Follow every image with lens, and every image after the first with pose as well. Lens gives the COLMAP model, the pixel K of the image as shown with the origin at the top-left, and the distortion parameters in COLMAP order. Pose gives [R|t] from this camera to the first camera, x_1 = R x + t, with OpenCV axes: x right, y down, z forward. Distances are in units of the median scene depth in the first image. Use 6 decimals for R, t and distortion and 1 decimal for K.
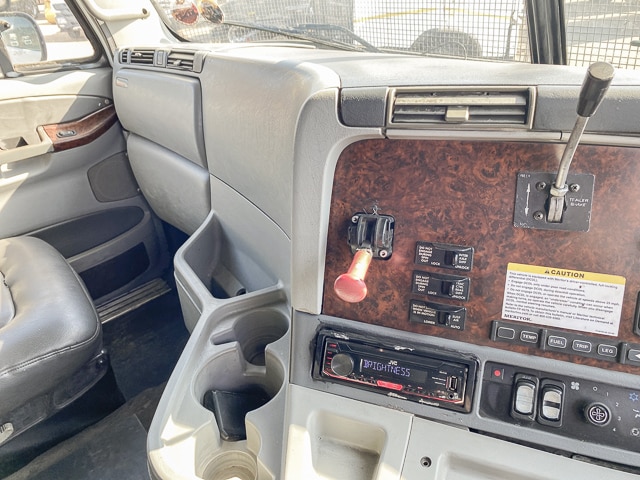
lens RADIAL K [[502.8, 0, 320.0], [0, 502.8, 240.0], [0, 0, 1]] dist [0.018525, -0.008686]
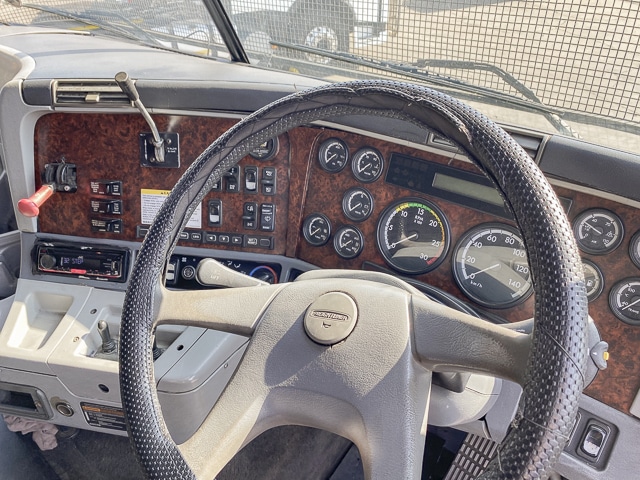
lens RADIAL K [[489.0, 0, 320.0], [0, 489.0, 240.0], [0, 0, 1]] dist [0.005668, -0.006717]
pose [[0.980856, -0.066704, 0.182951, 0.607132], [0.052065, 0.995131, 0.083690, 0.100986], [-0.187643, -0.072562, 0.979553, -0.640508]]
